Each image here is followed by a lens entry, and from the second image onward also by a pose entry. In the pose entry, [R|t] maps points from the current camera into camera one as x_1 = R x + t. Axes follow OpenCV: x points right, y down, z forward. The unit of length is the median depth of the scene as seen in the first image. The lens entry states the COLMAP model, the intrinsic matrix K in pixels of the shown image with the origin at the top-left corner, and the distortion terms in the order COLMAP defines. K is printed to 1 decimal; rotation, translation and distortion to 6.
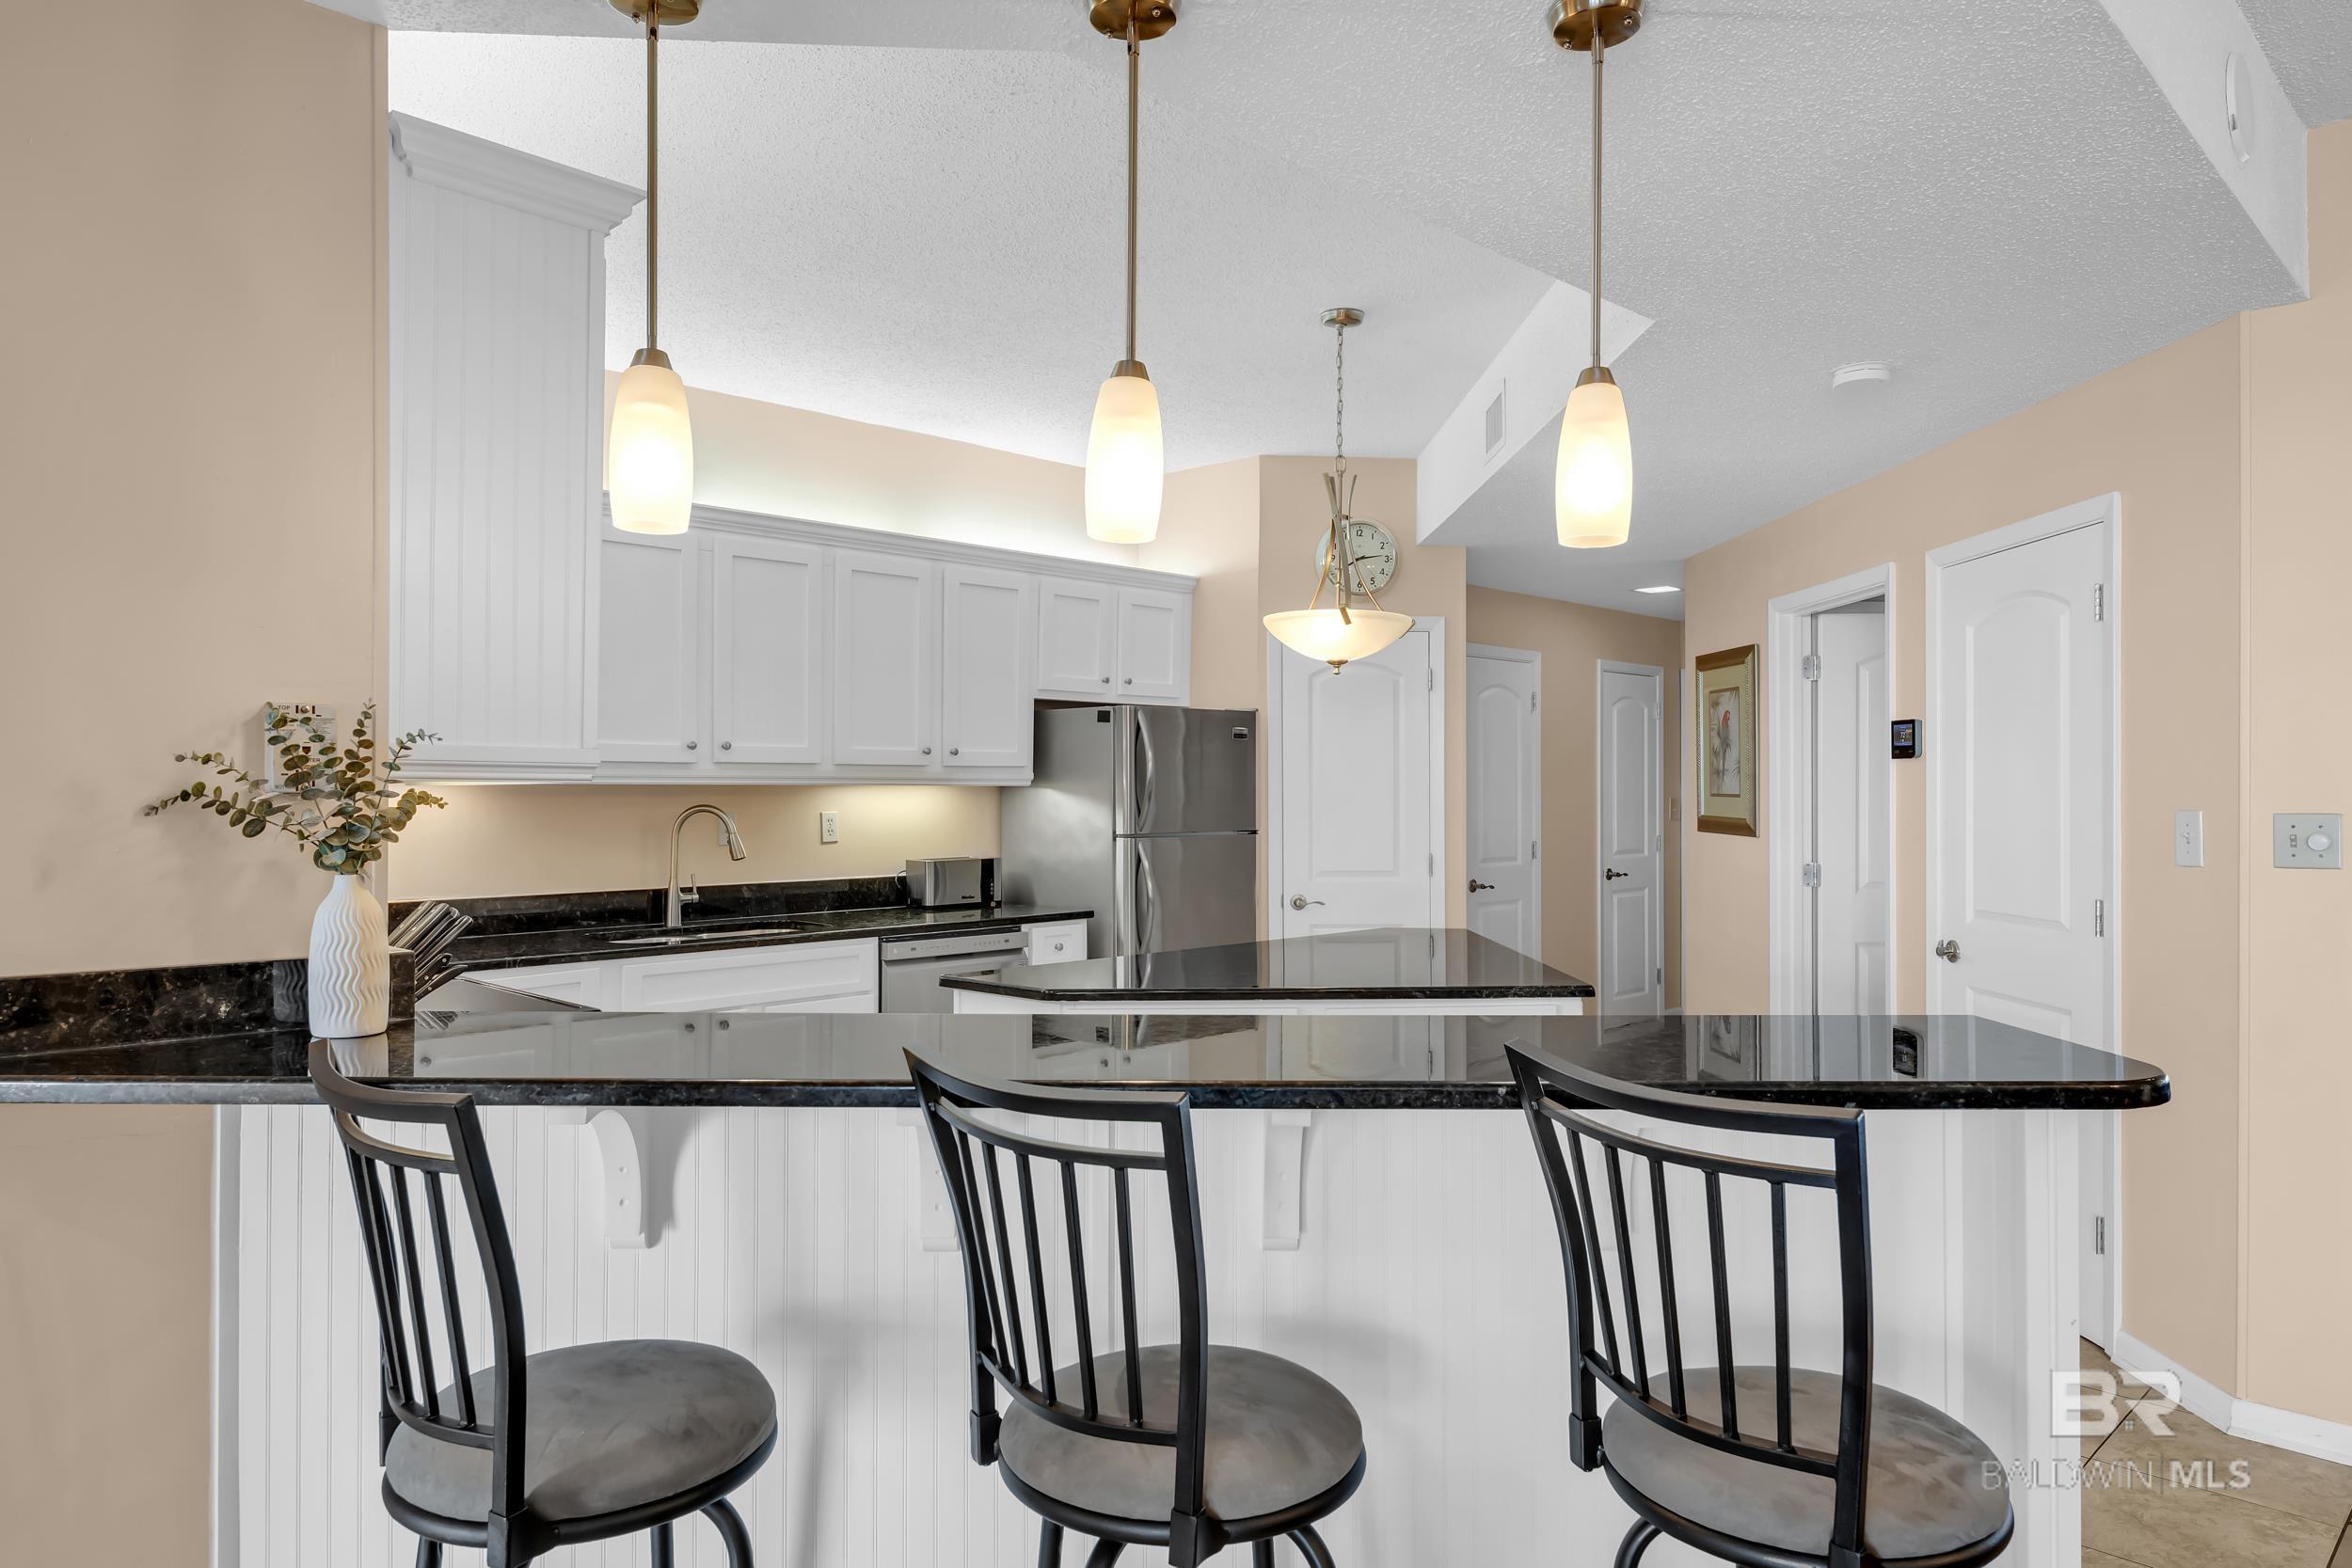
lens RADIAL K [[1509.5, 0, 1176.0], [0, 1509.5, 784.0], [0, 0, 1]] dist [-0.005169, -0.000479]
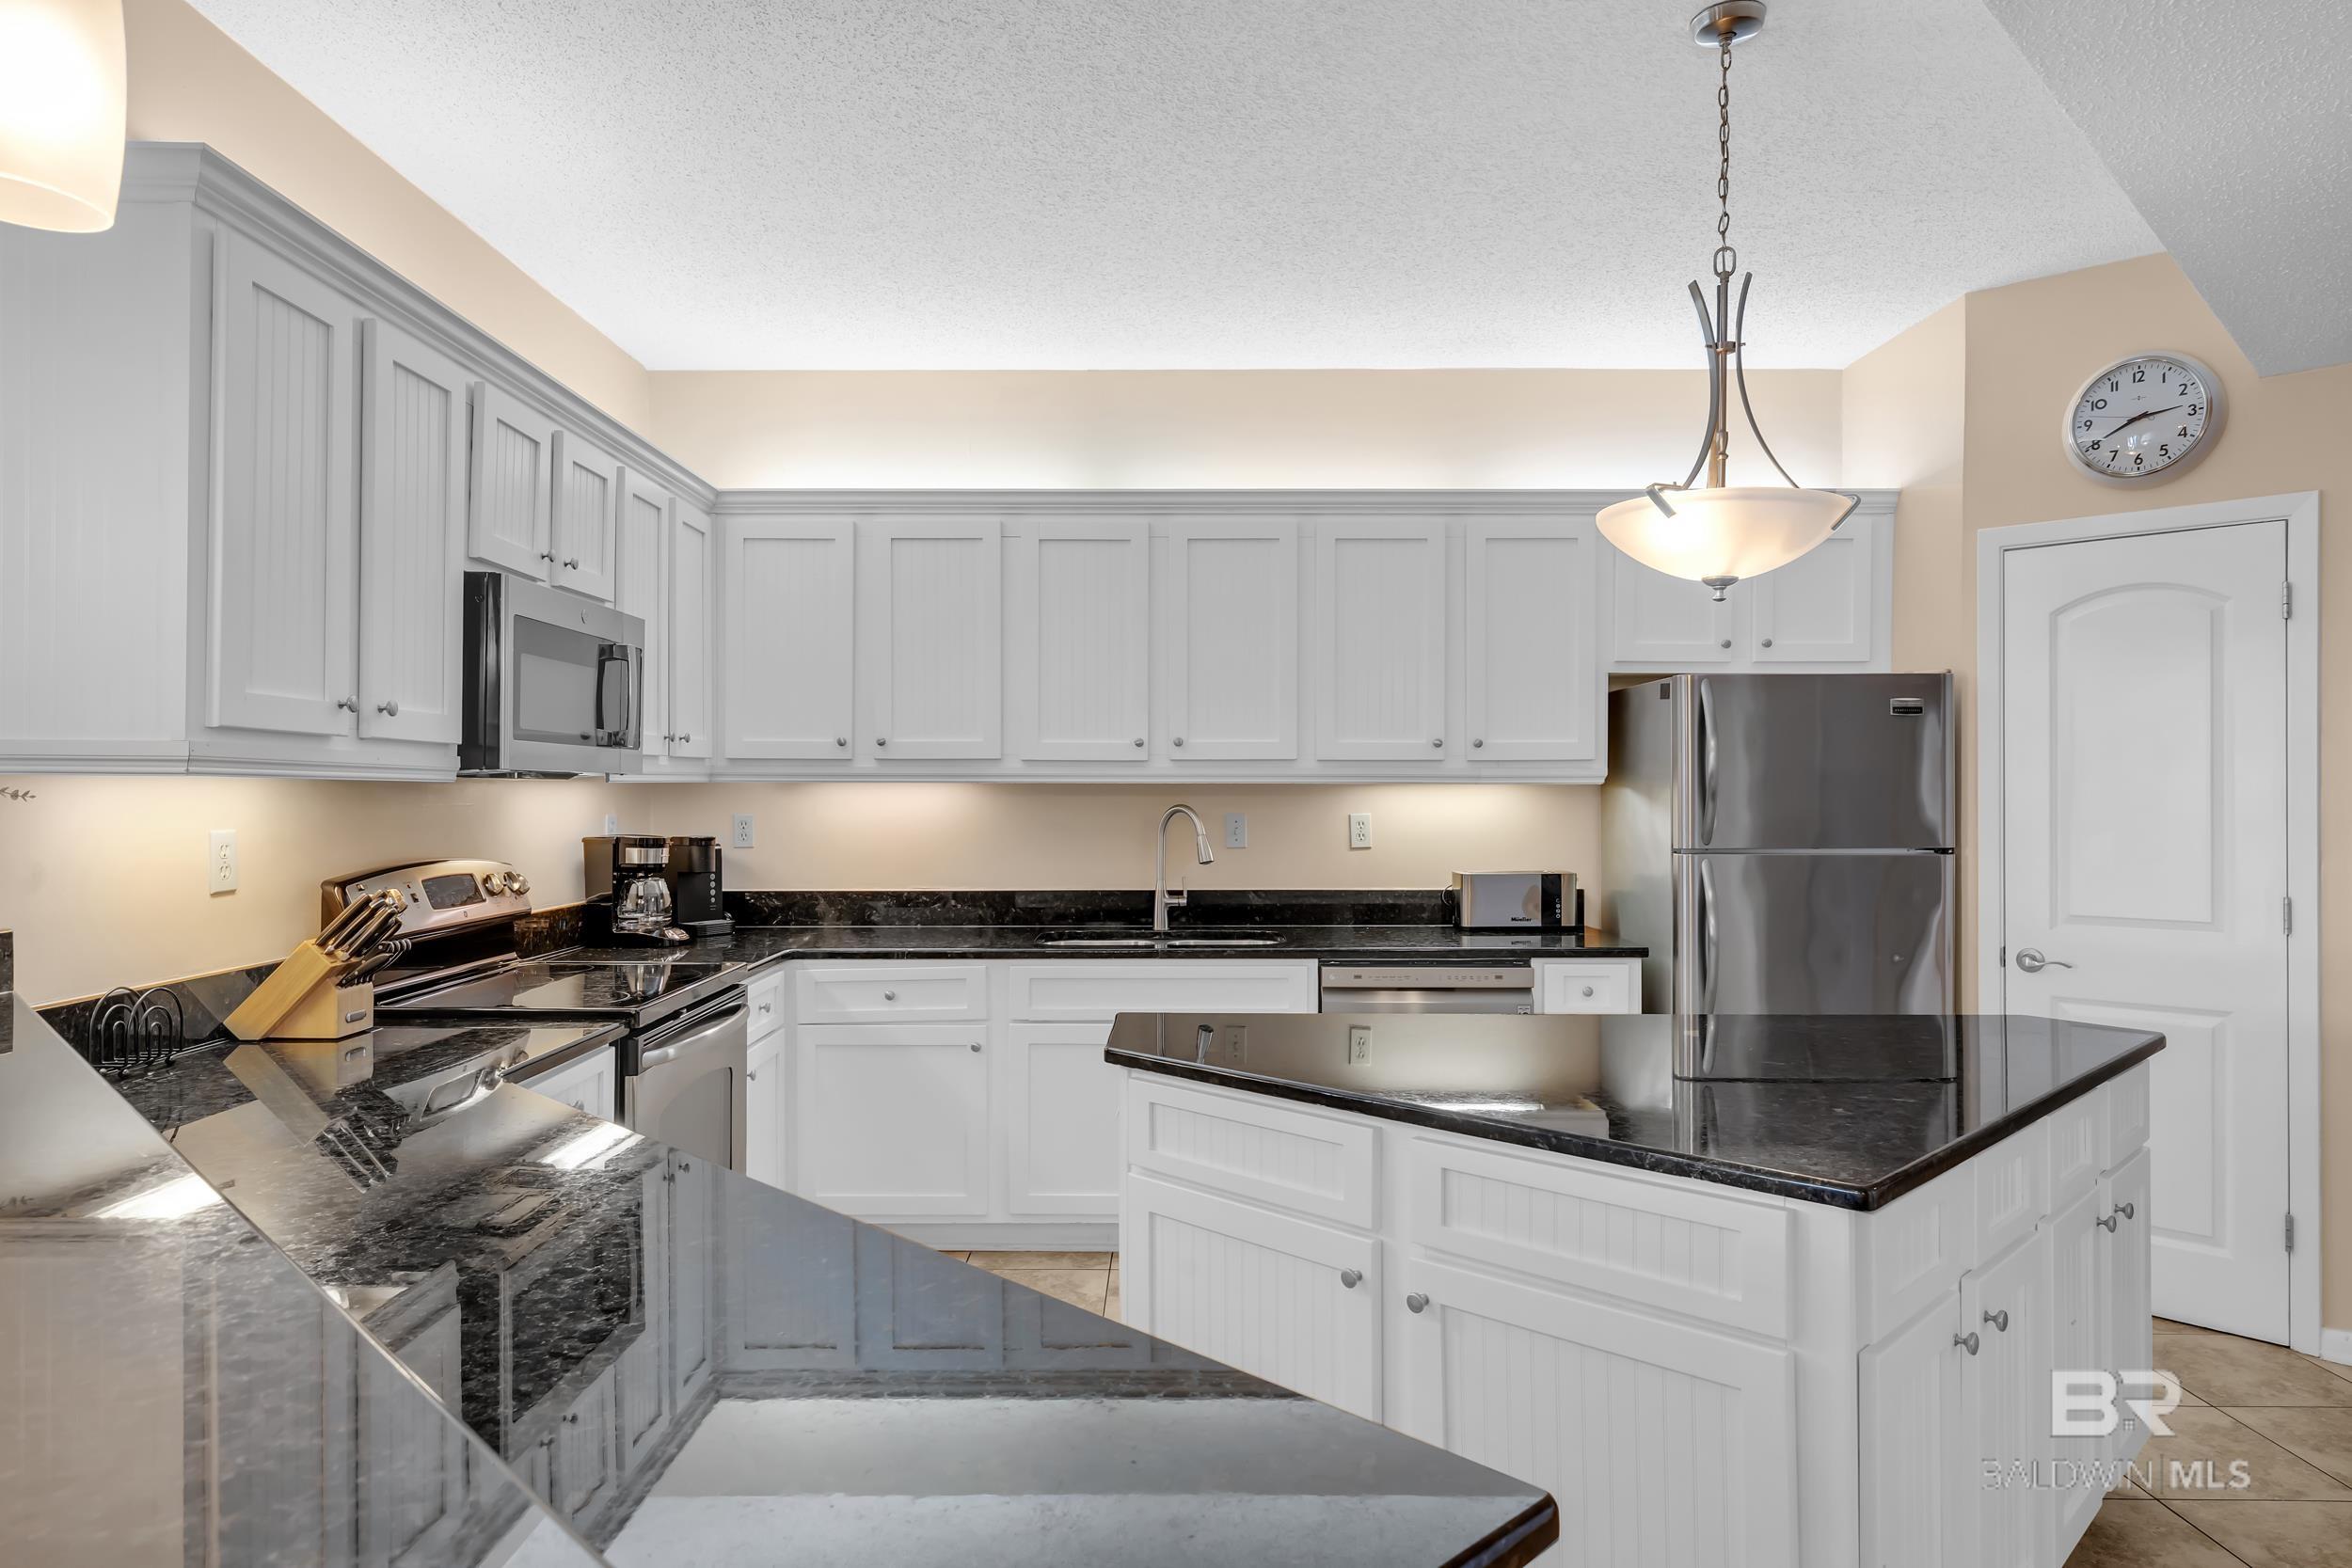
lens RADIAL K [[1390.2, 0, 1176.0], [0, 1390.2, 784.0], [0, 0, 1]] dist [0.002885, -0.000210]
pose [[0.695860, -0.004717, -0.718162, 0.283957], [0.002243, 0.999988, -0.004394, 0.004005], [0.718173, 0.001446, 0.695863, 0.345724]]
